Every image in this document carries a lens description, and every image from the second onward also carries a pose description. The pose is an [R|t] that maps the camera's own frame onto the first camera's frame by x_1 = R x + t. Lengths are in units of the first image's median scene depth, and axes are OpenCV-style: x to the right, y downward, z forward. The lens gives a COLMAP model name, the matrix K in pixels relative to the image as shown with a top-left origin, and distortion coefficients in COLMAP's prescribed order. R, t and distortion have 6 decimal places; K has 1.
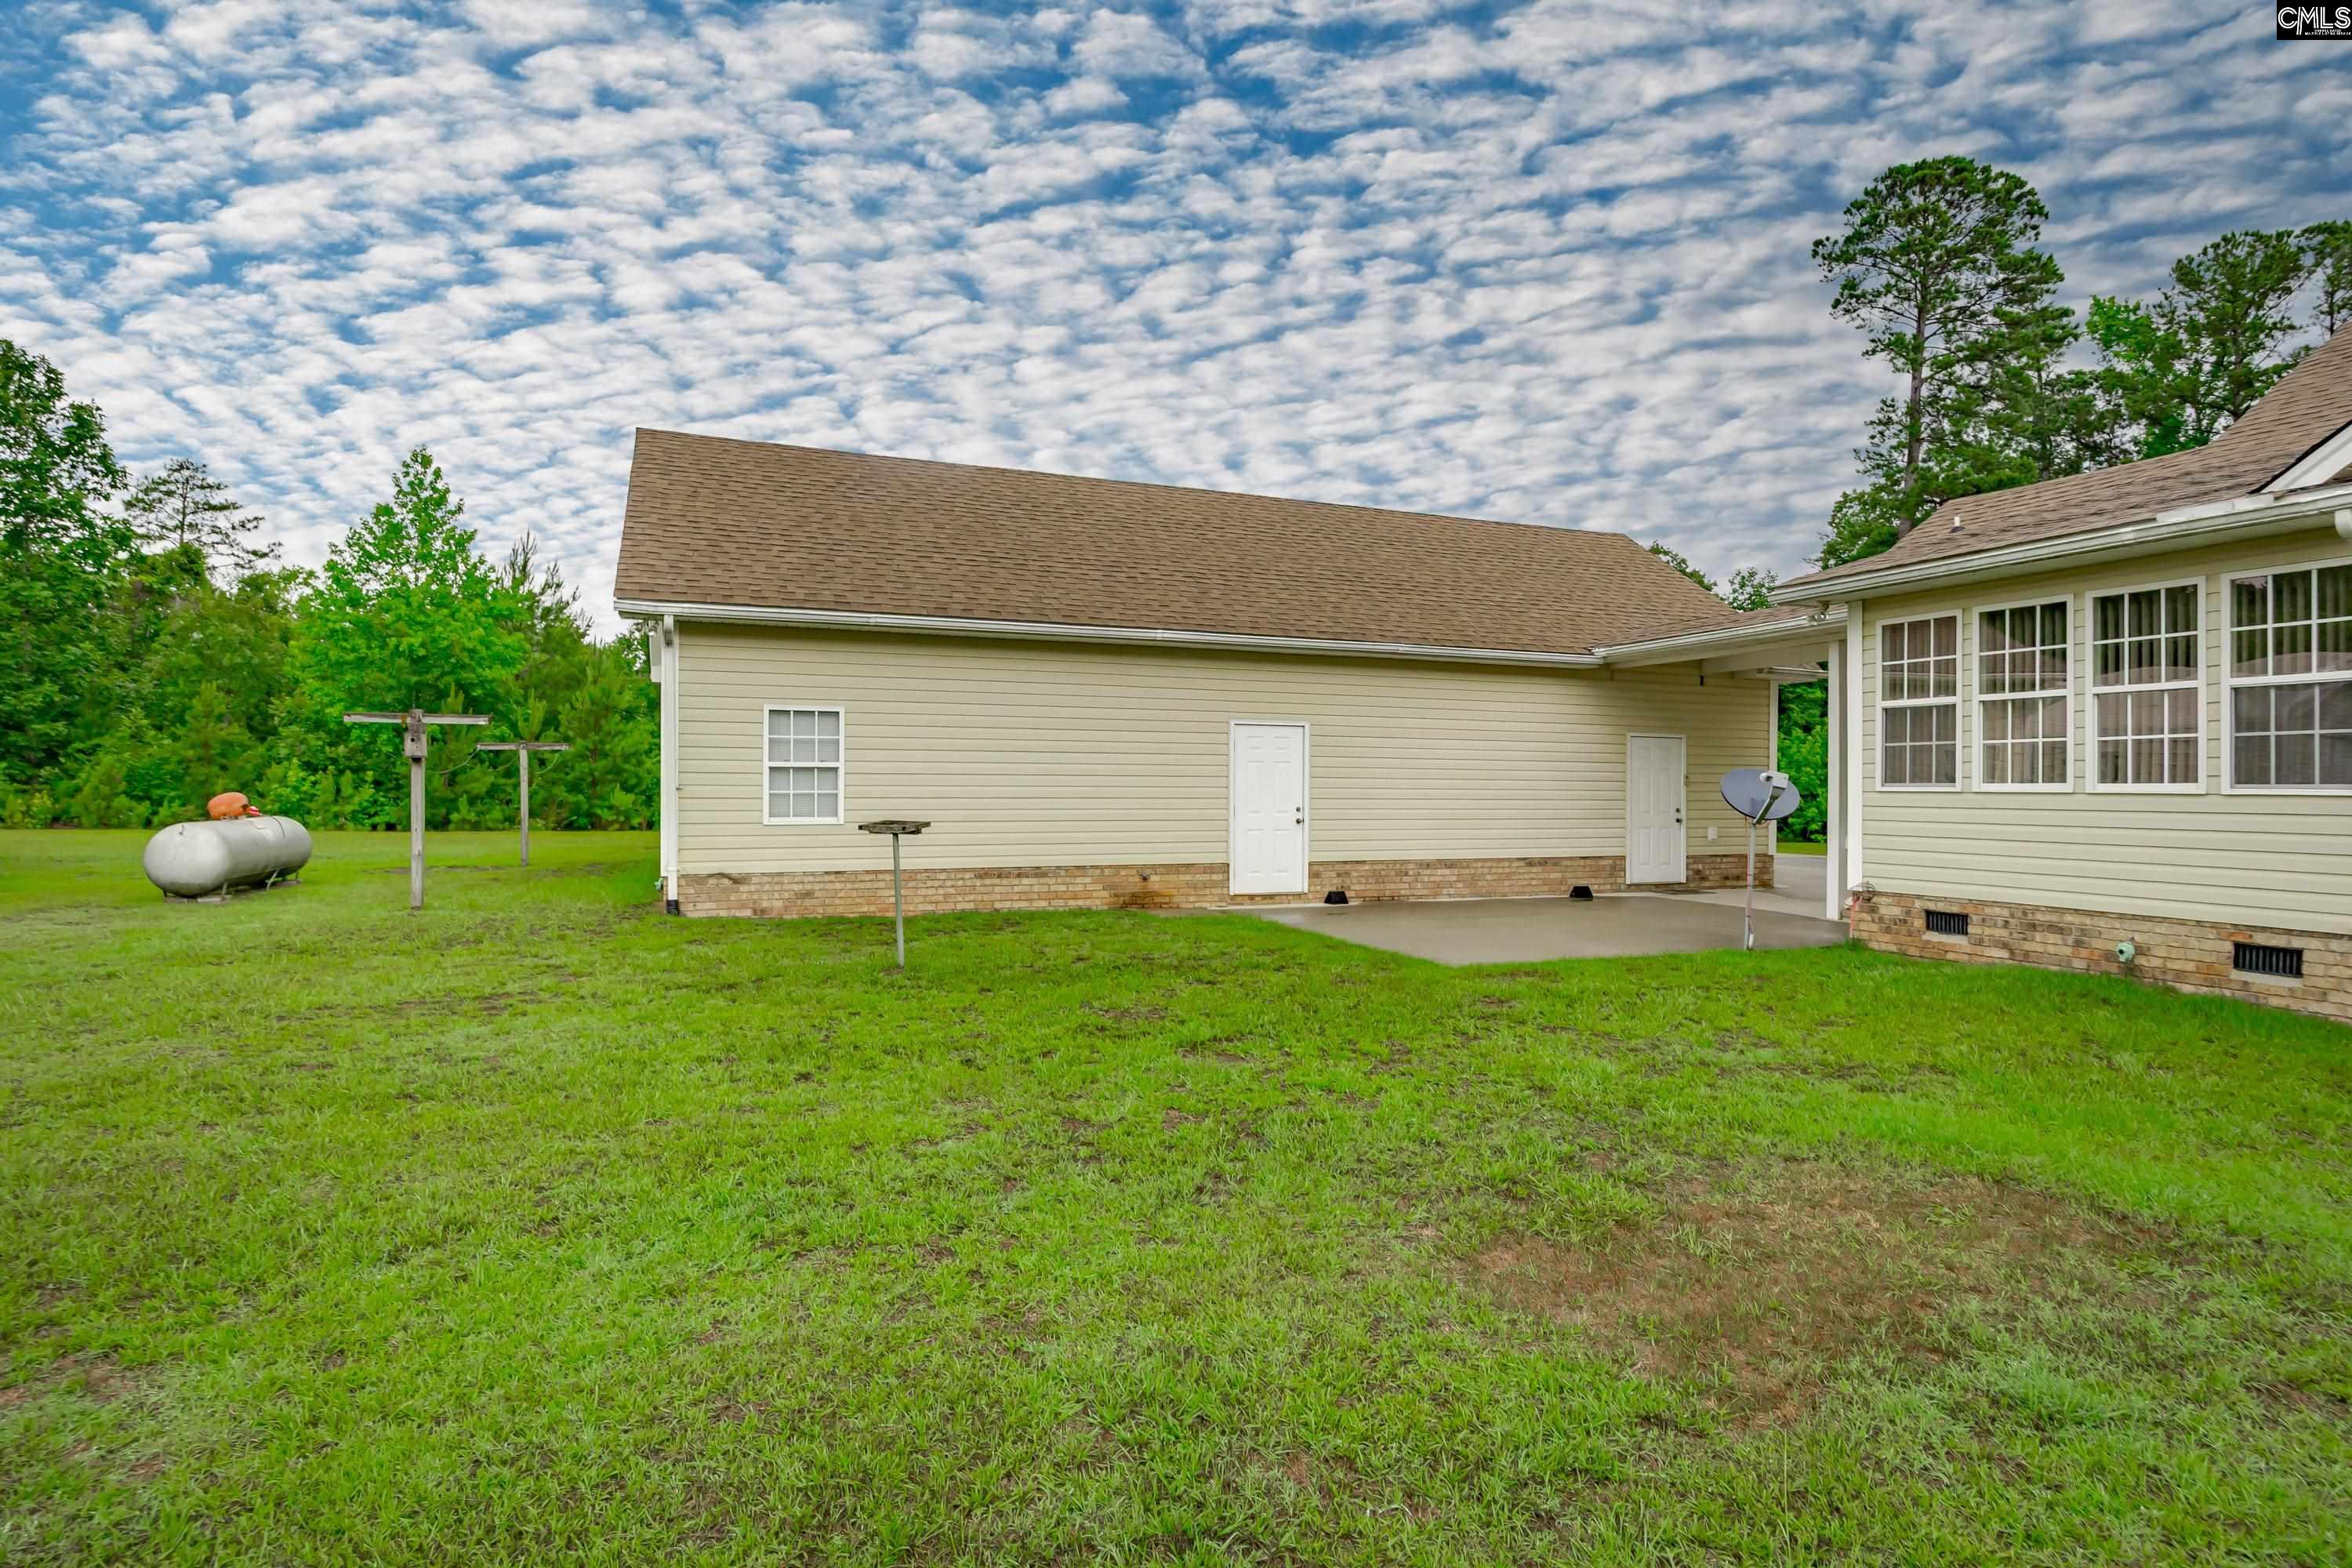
lens RADIAL K [[1199.8, 0, 1185.3], [0, 1199.8, 789.7], [0, 0, 1]] dist [0.000147, -0.009690]
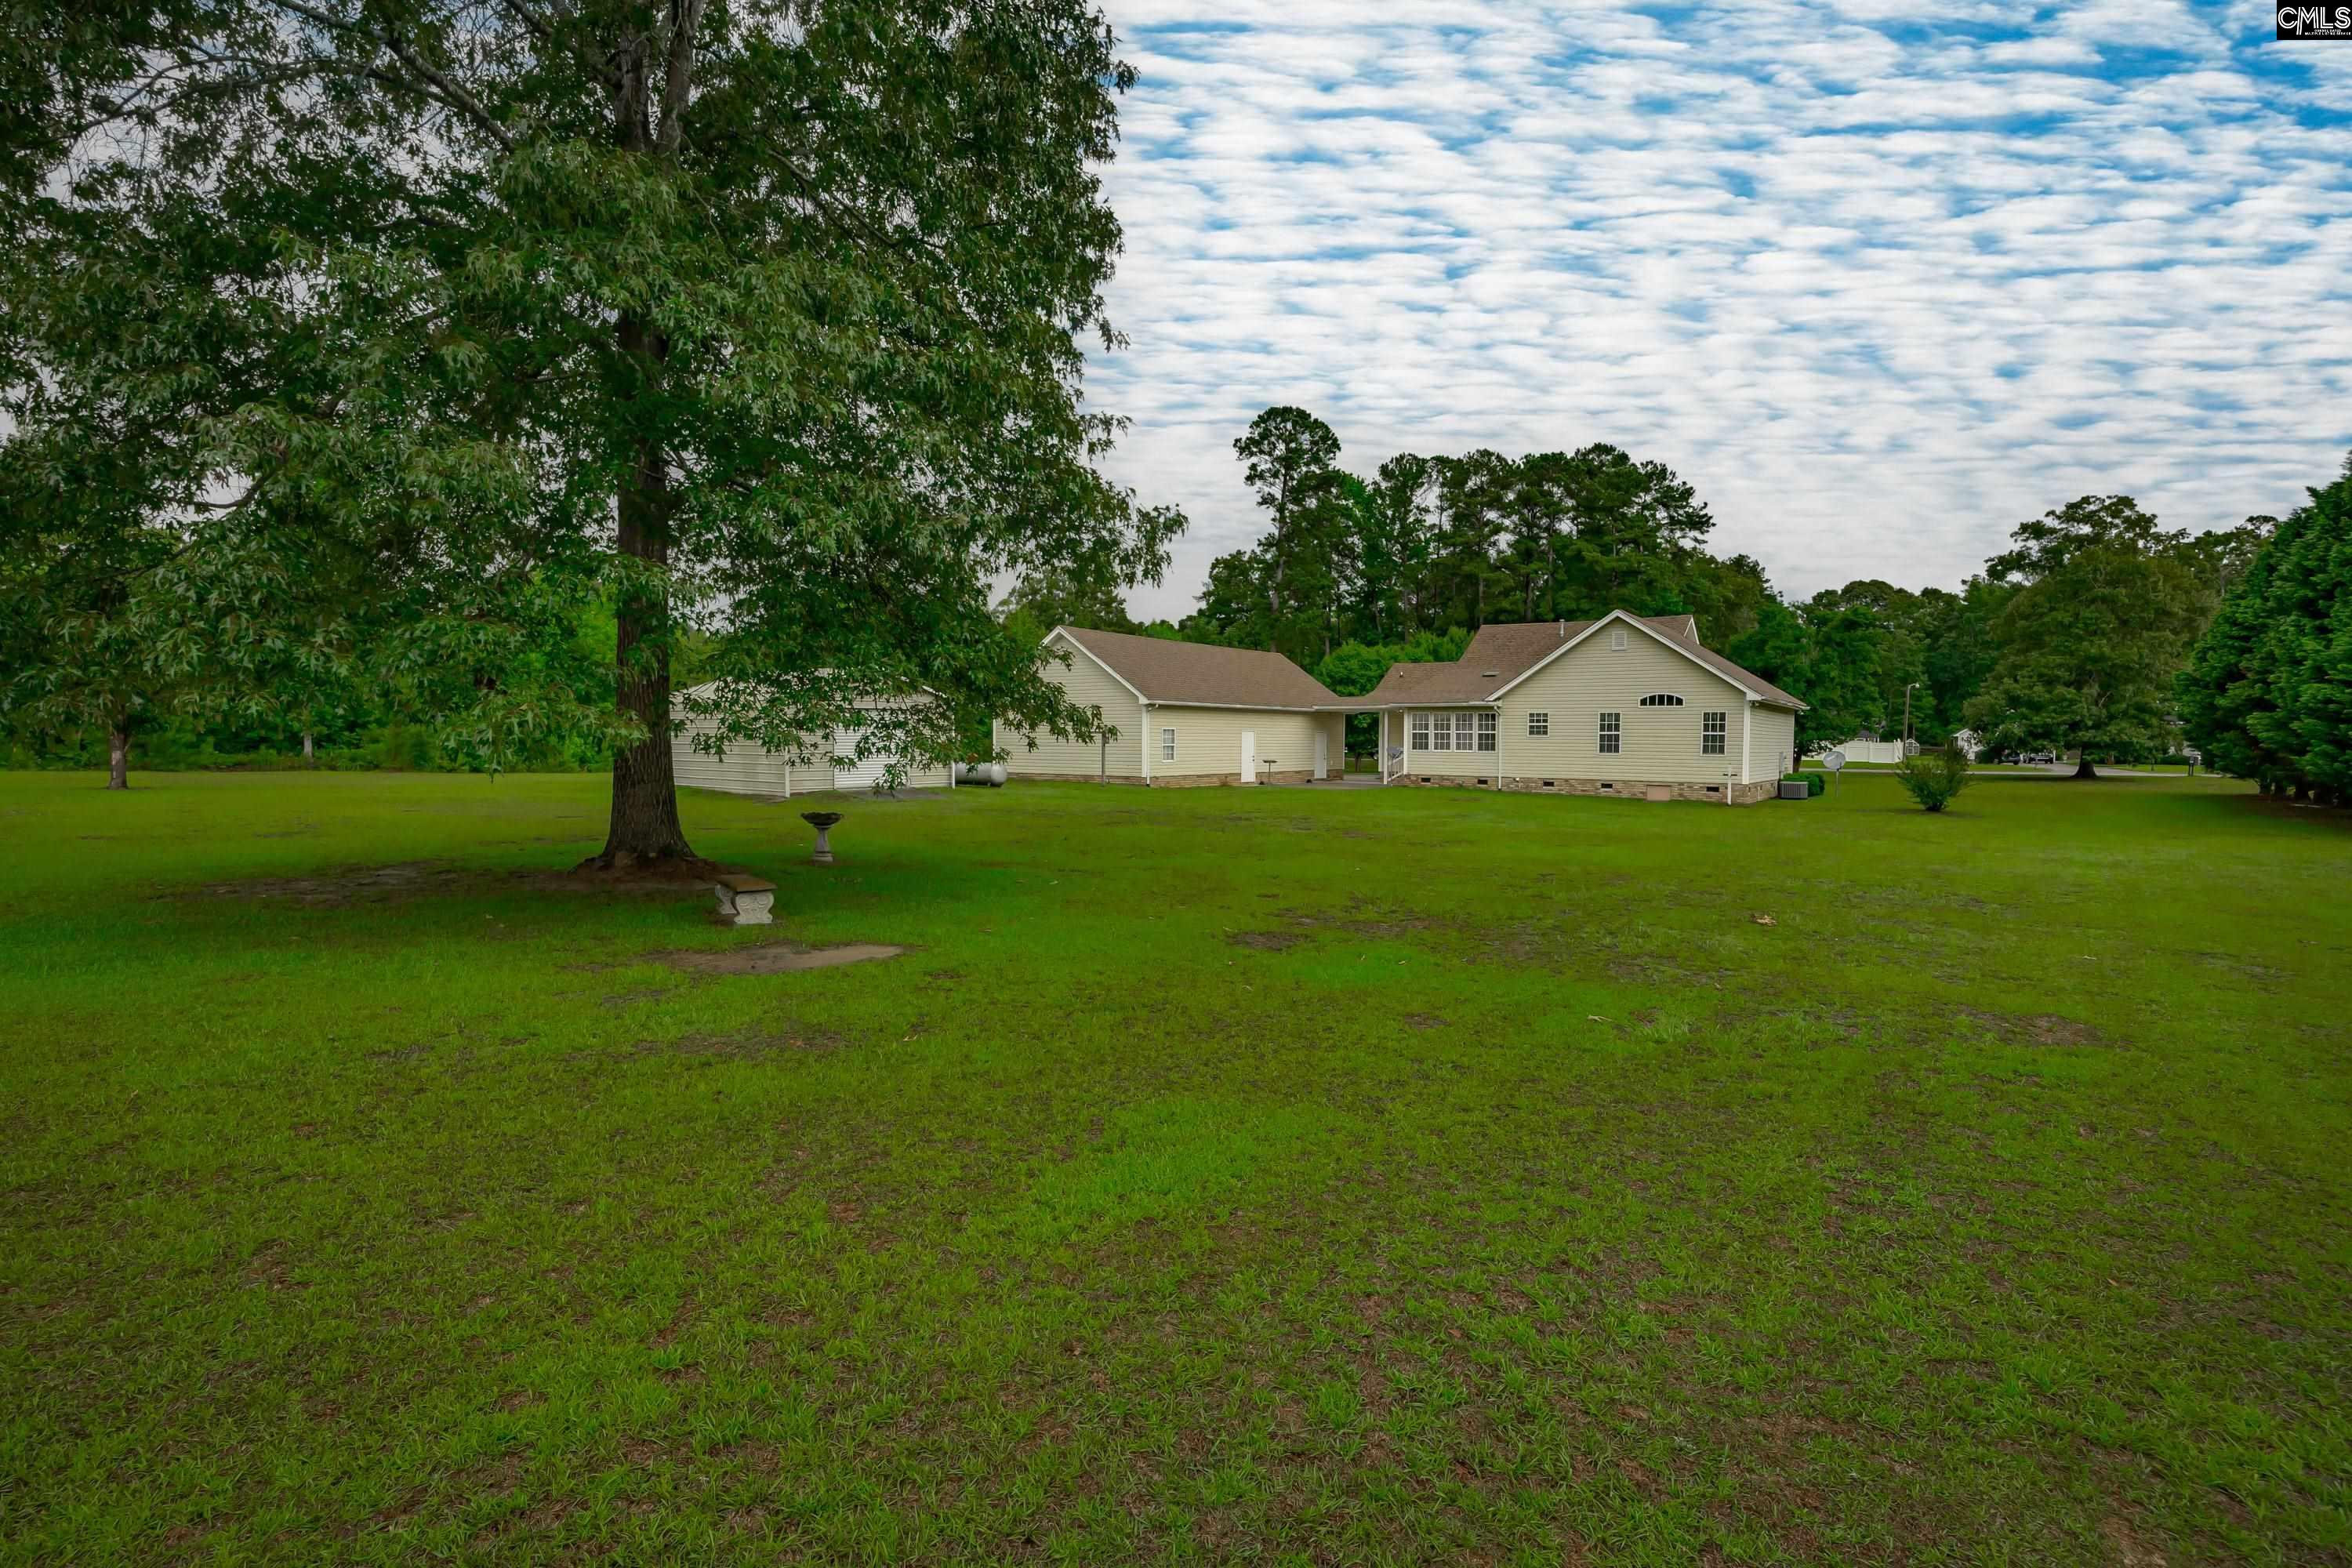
lens RADIAL K [[1117.8, 0, 1194.3], [0, 1117.8, 774.5], [0, 0, 1]] dist [0.000746, 0.000155]
pose [[0.836433, -0.017017, 0.547806, -1.945654], [-0.002857, 0.999369, 0.035407, -0.047404], [-0.548062, -0.031180, 0.835856, -1.661173]]
